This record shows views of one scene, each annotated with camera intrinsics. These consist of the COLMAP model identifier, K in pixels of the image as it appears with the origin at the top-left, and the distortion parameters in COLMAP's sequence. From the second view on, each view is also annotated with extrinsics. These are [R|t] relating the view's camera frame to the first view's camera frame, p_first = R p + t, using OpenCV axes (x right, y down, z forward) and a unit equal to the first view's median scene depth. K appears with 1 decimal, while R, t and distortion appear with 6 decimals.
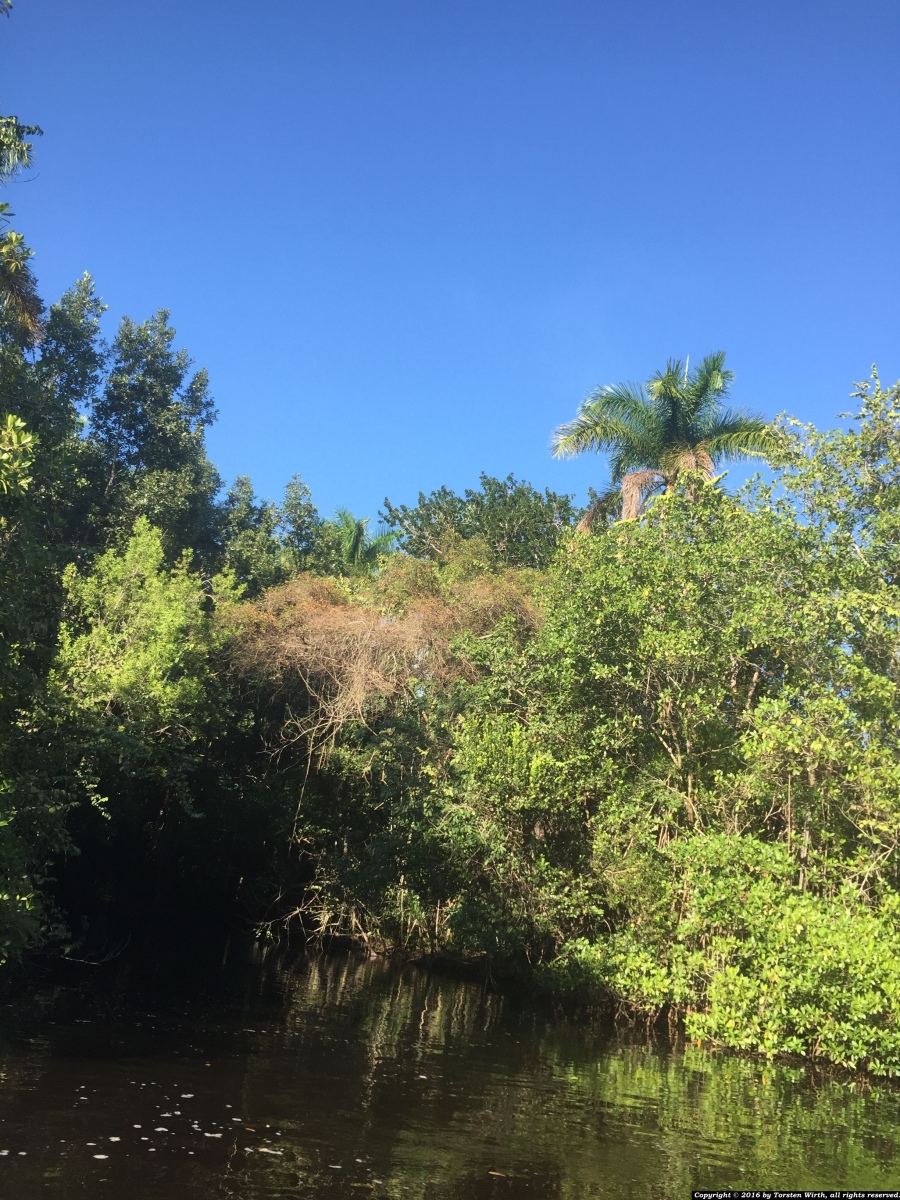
lens RADIAL K [[1019.1, 0, 450.2], [0, 1019.1, 599.0], [0, 0, 1]] dist [0.052638, -0.075165]
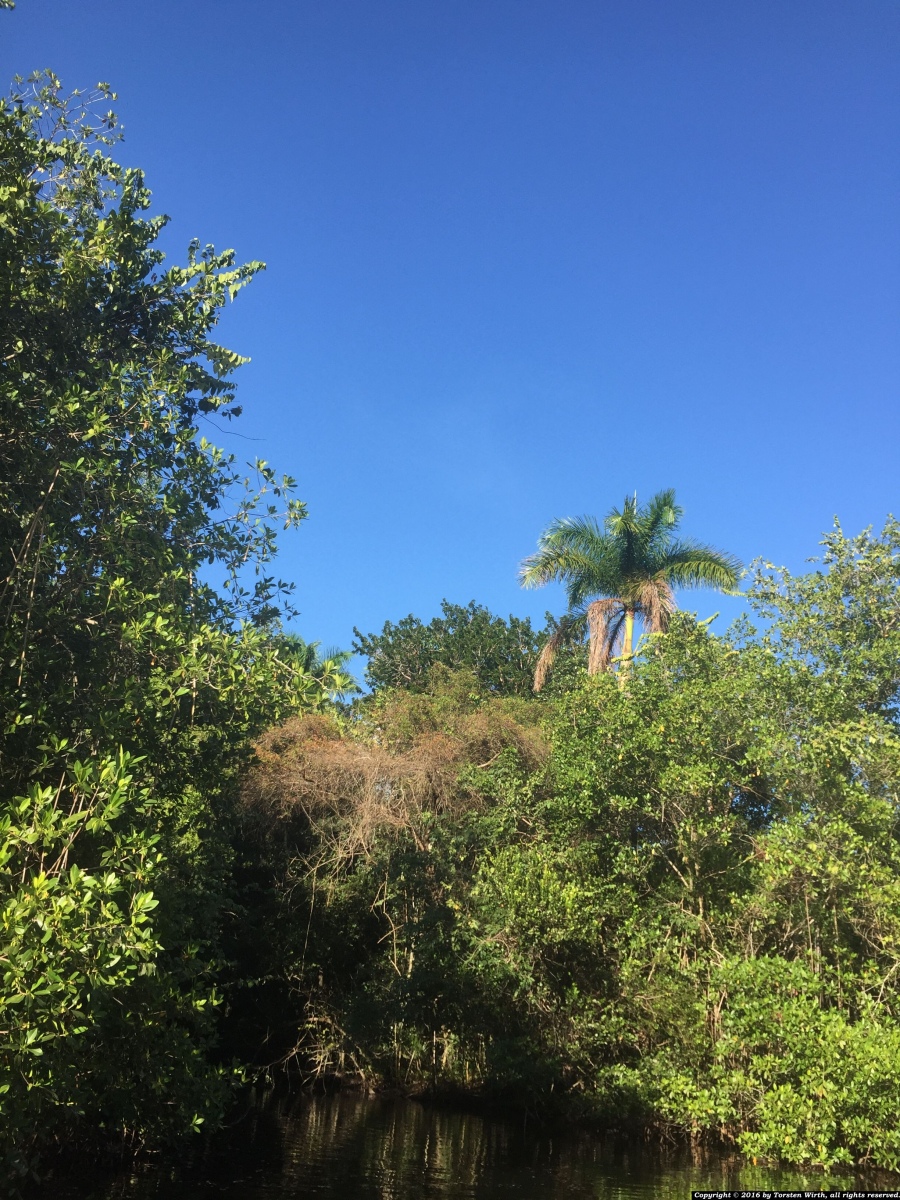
lens RADIAL K [[1019.1, 0, 452.2], [0, 1019.1, 596.0], [0, 0, 1]] dist [0.052638, -0.075165]
pose [[0.994849, -0.022392, 0.098860, -0.122689], [0.032646, 0.994108, -0.103359, -0.037960], [-0.095963, 0.106054, 0.989719, -0.065634]]
